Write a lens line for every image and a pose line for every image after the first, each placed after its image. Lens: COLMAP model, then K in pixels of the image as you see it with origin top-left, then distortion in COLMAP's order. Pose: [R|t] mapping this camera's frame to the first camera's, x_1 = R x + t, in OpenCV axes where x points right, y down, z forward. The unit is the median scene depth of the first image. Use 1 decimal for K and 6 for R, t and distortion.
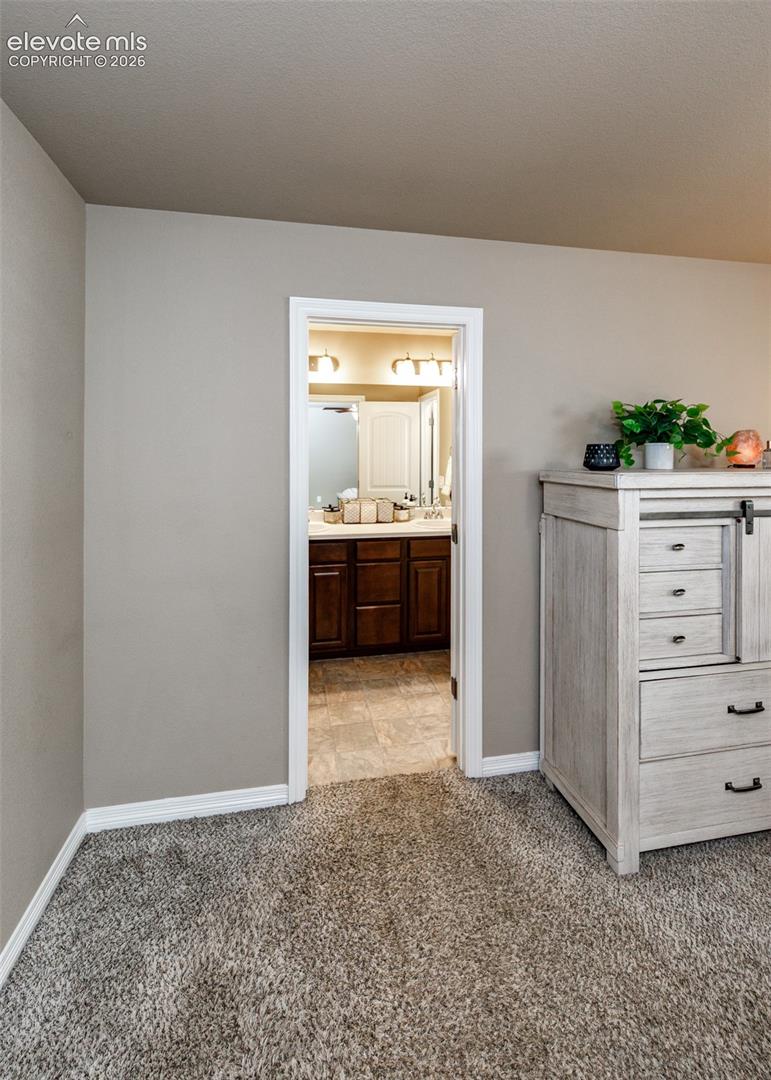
lens RADIAL K [[486.1, 0, 381.4], [0, 486.1, 450.8], [0, 0, 1]] dist [0.000415, -0.000004]
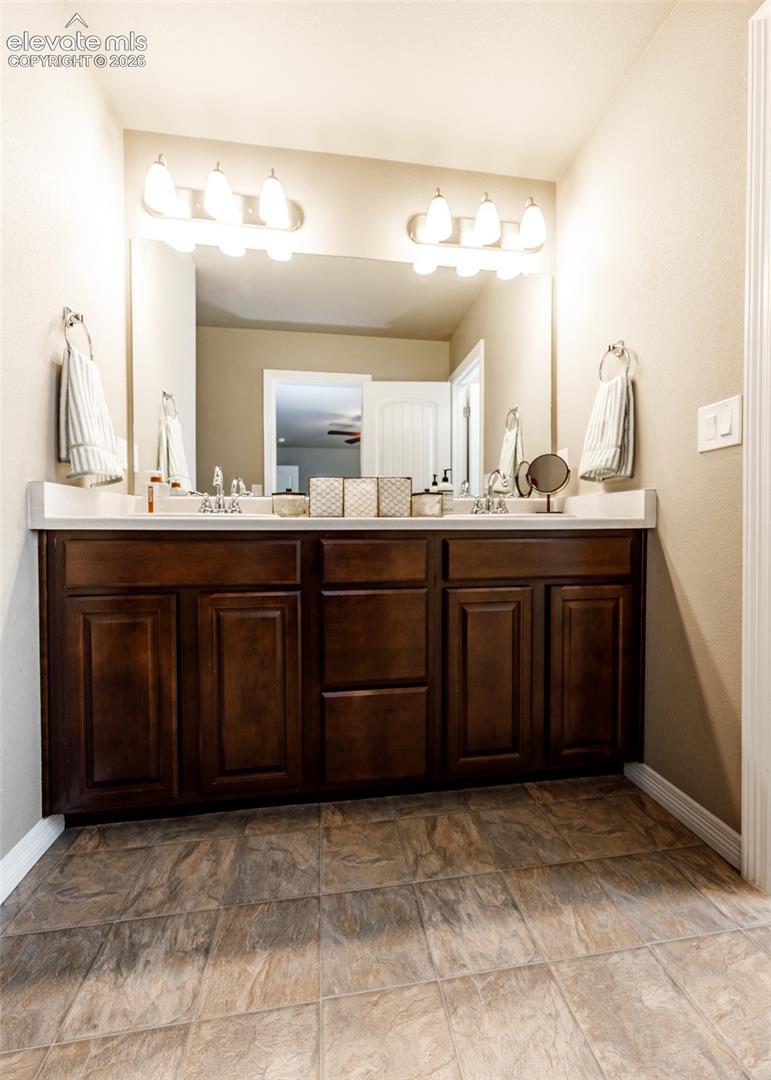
lens RADIAL K [[444.0, 0, 374.4], [0, 444.0, 531.4], [0, 0, 1]] dist [0.010079, -0.001298]
pose [[0.997750, -0.004910, -0.066859, 0.020206], [0.006410, 0.999732, 0.022250, 0.173029], [0.066732, -0.022629, 0.997514, 0.621670]]
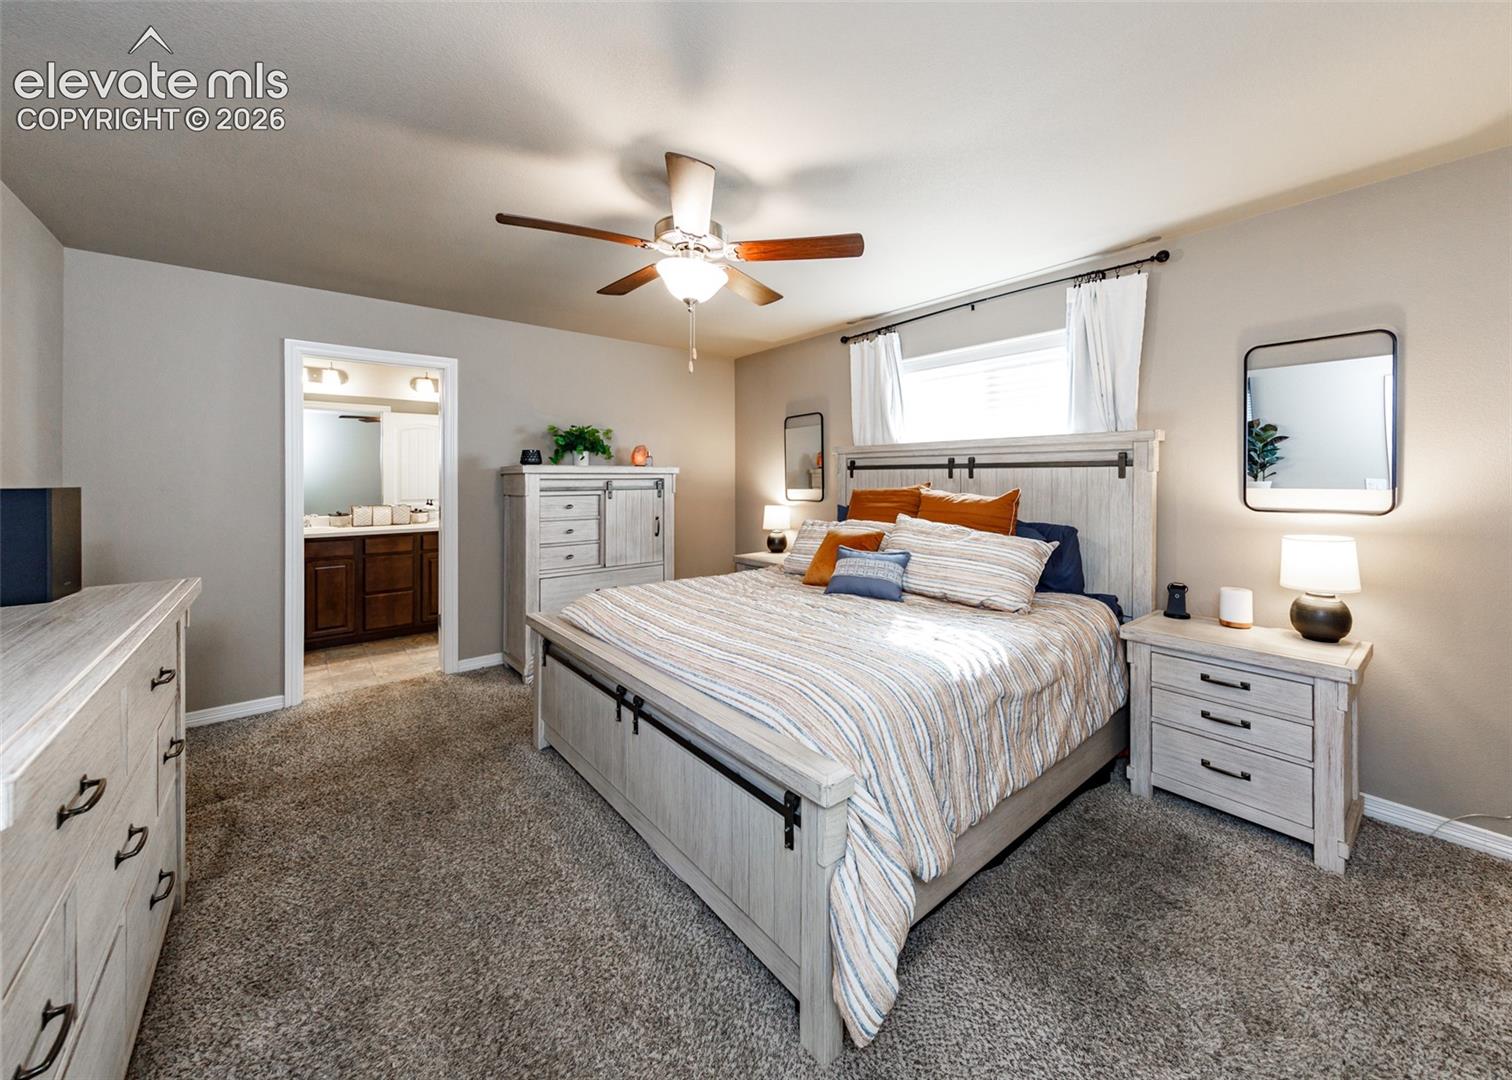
lens RADIAL K [[567.8, 0, 803.9], [0, 567.8, 475.5], [0, 0, 1]] dist [0.009968, -0.000618]
pose [[0.852847, -0.002292, 0.522156, 0.128079], [0.002337, 0.999997, 0.000573, 0.042654], [-0.522156, 0.000731, 0.852850, -0.676389]]
